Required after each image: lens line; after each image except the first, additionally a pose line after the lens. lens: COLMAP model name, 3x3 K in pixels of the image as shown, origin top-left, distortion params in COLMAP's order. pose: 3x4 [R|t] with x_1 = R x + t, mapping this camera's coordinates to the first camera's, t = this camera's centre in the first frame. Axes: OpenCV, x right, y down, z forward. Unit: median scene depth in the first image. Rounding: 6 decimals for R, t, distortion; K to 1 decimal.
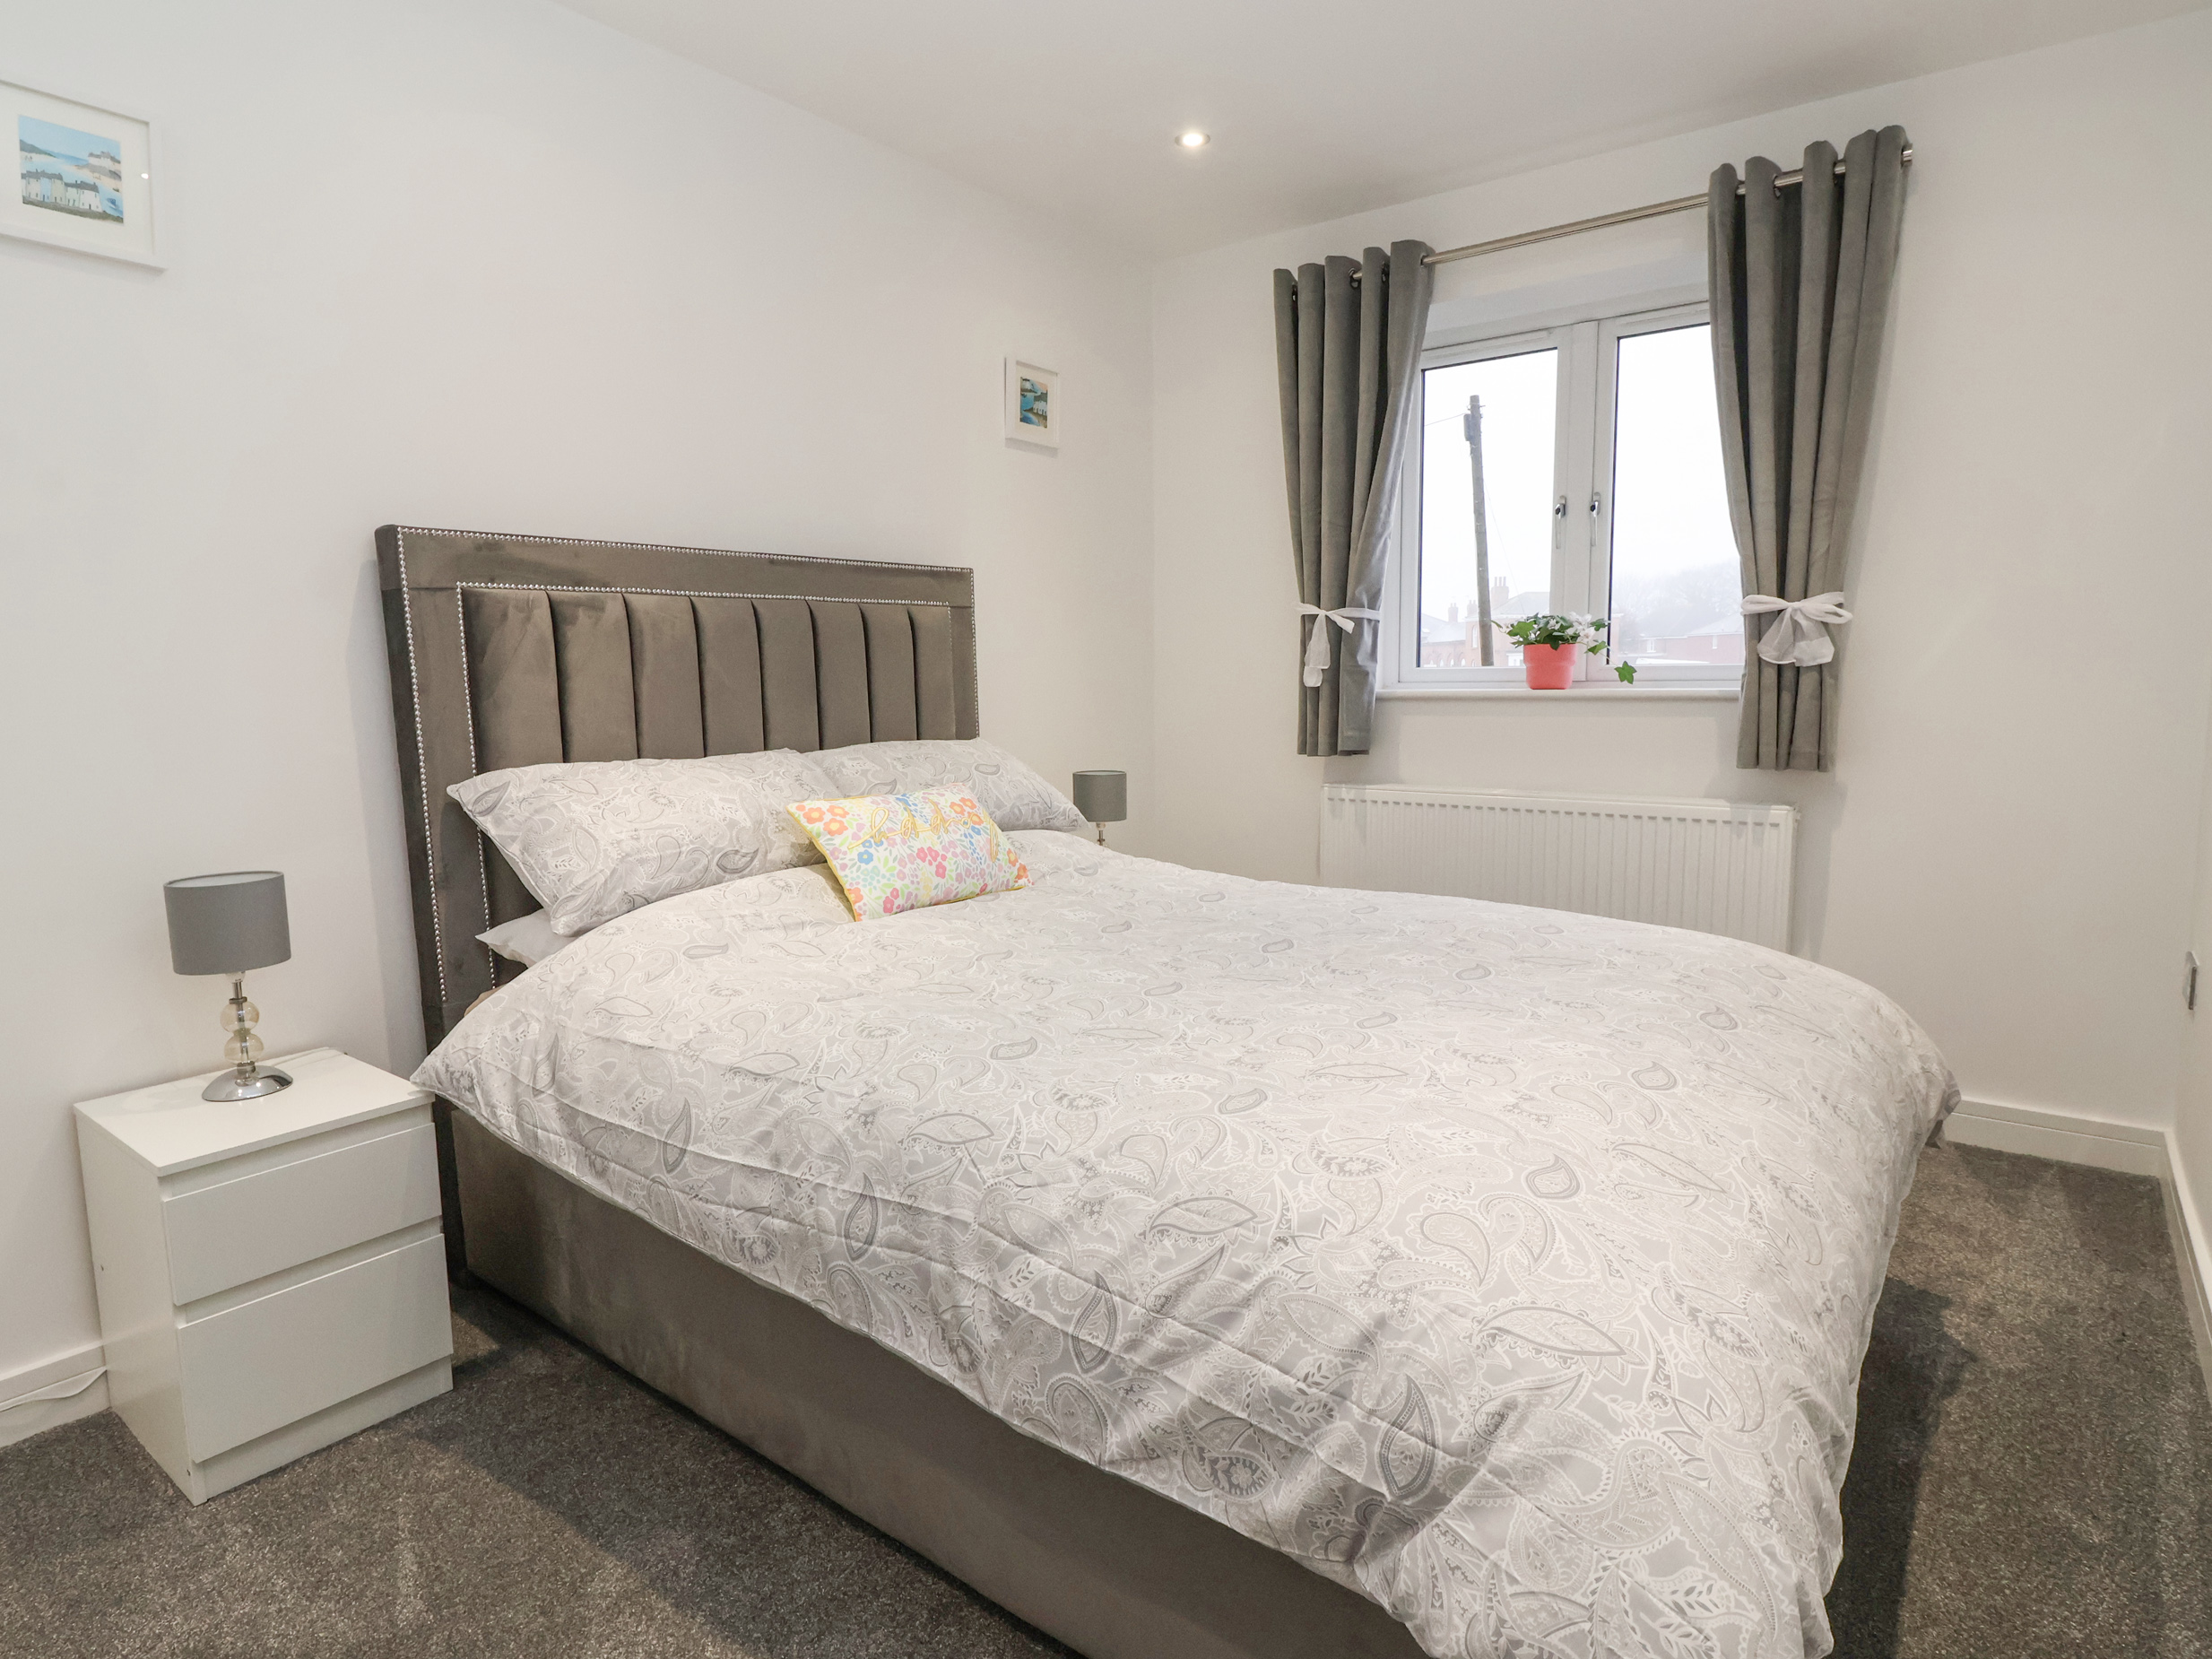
lens RADIAL K [[1129.4, 0, 1106.0], [0, 1129.4, 829.5], [0, 0, 1]] dist [-0.001055, -0.015347]
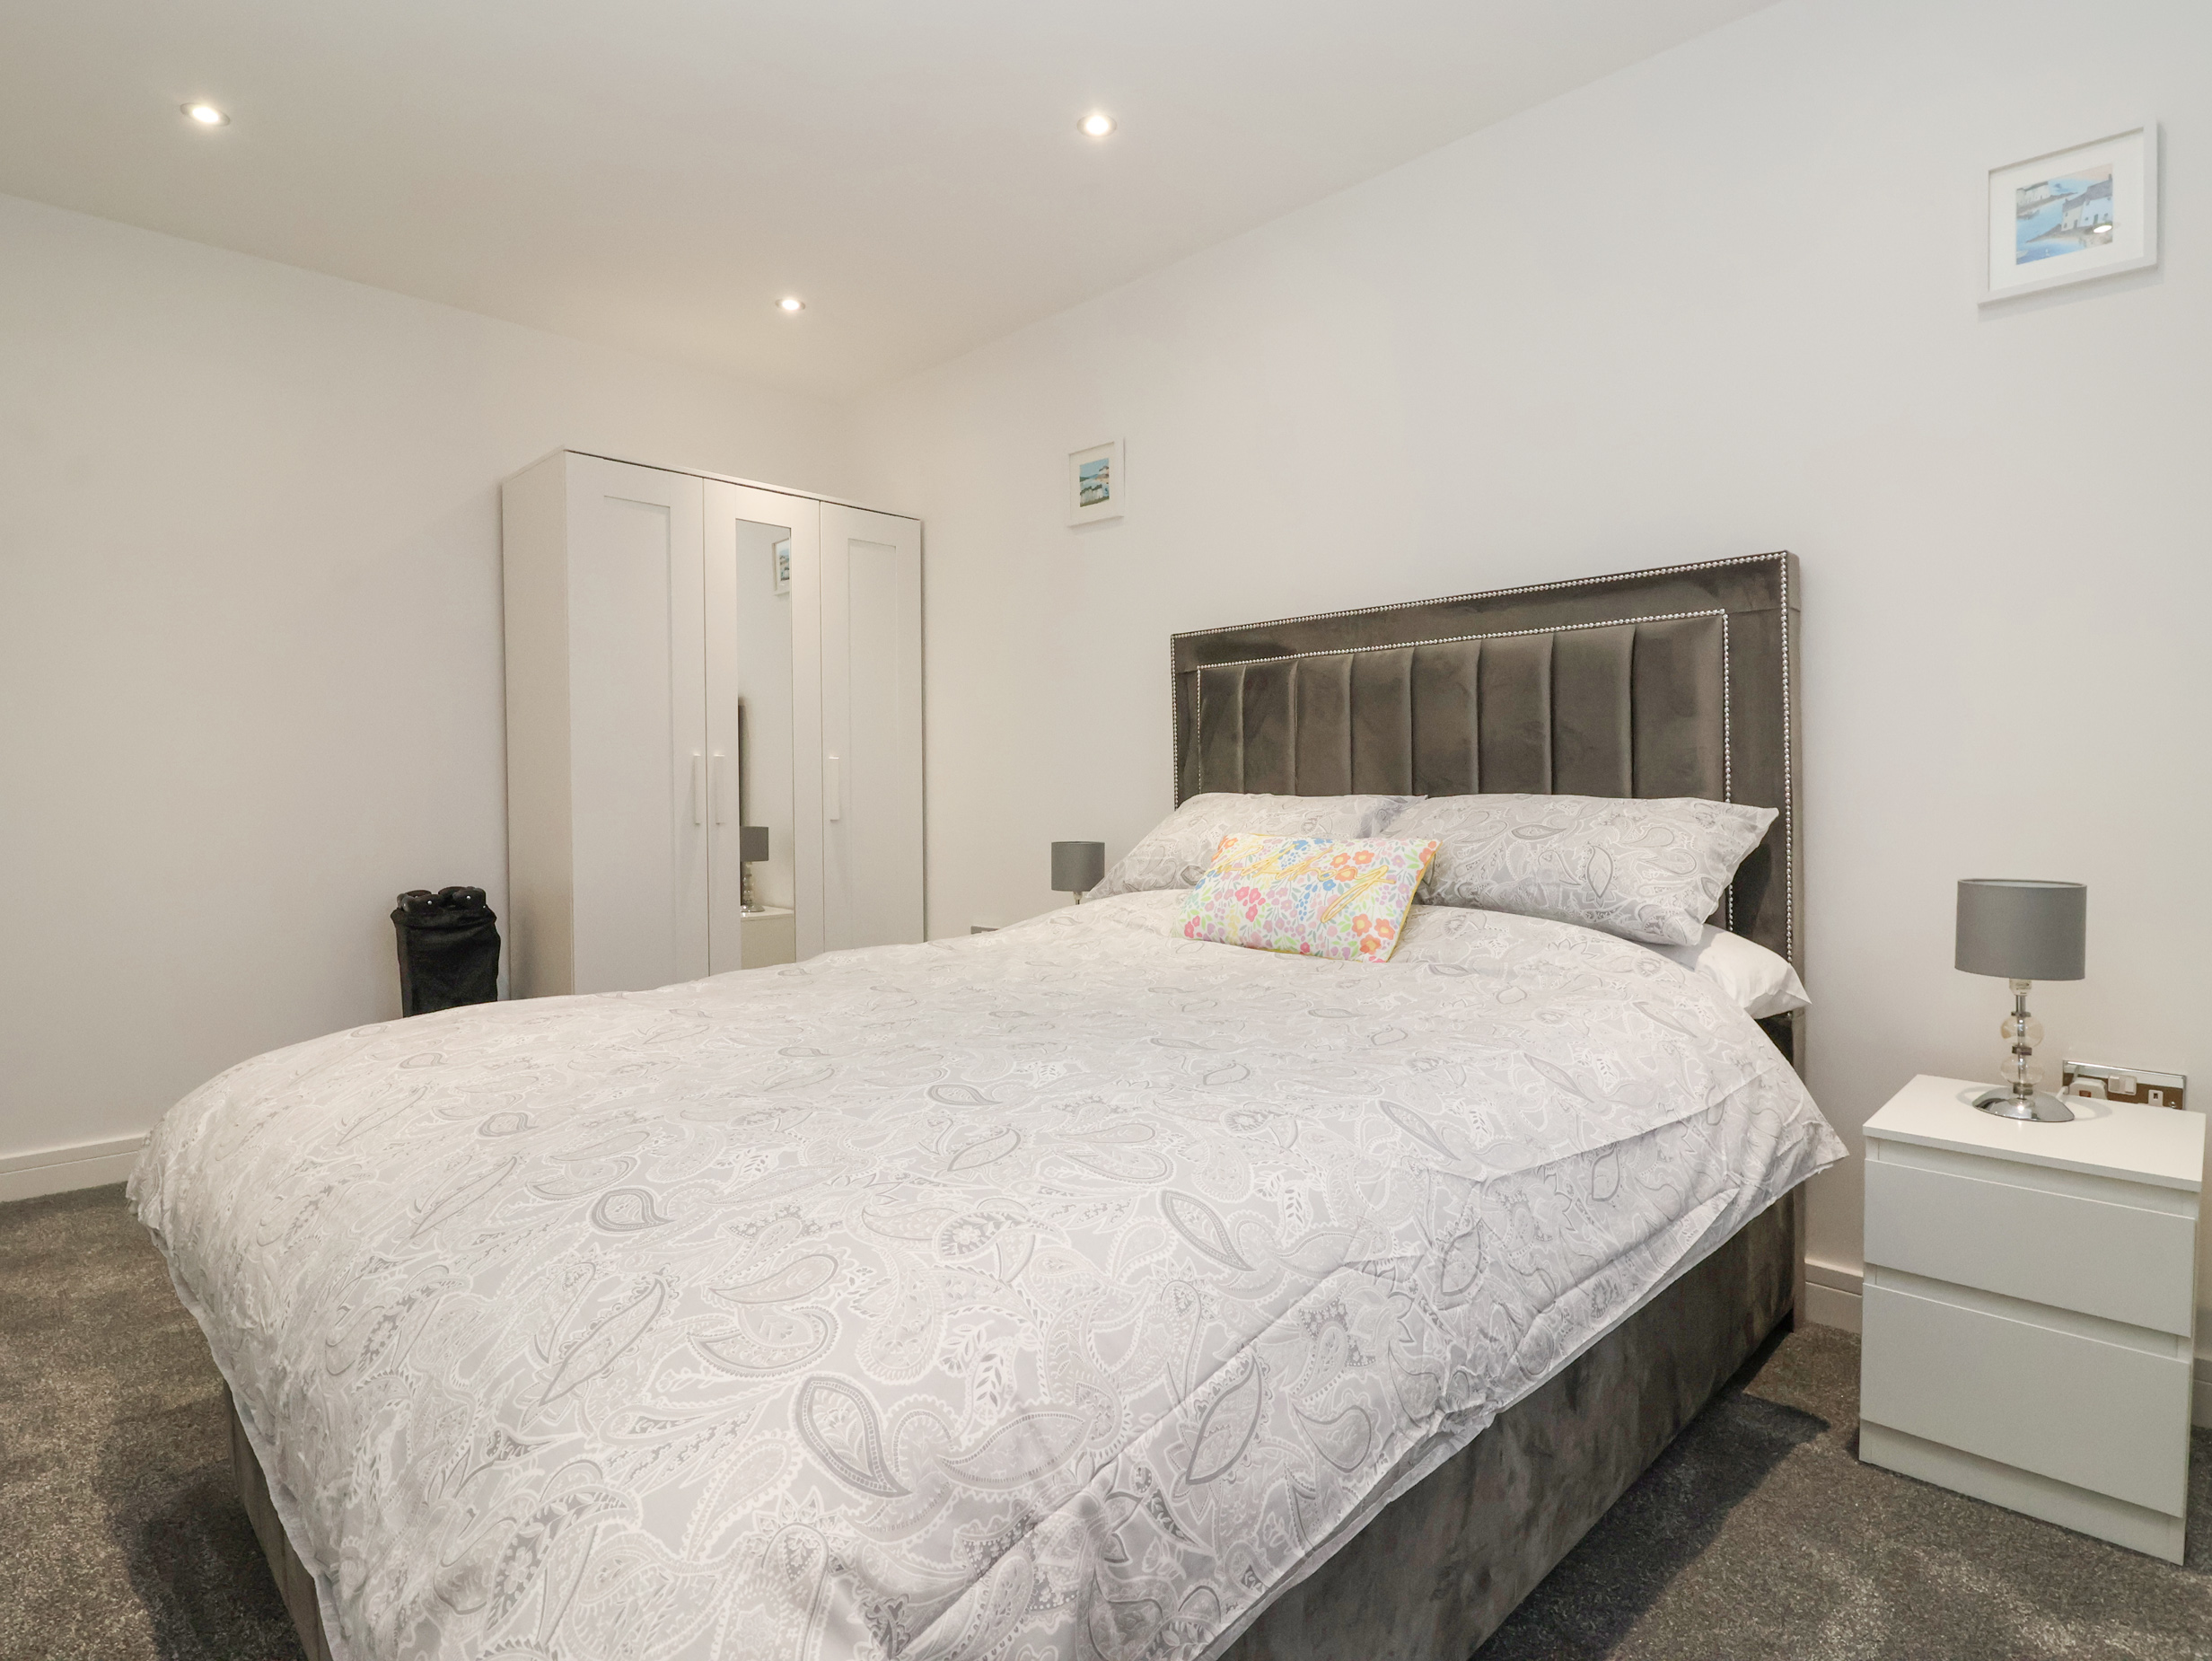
lens RADIAL K [[1164.9, 0, 1106.0], [0, 1164.9, 830.5], [0, 0, 1]] dist [-0.001155, -0.000858]
pose [[-0.083296, 0.095040, -0.991982, 0.910540], [-0.083749, 0.991253, 0.102003, -0.137266], [0.992999, 0.091574, -0.074608, 0.915515]]
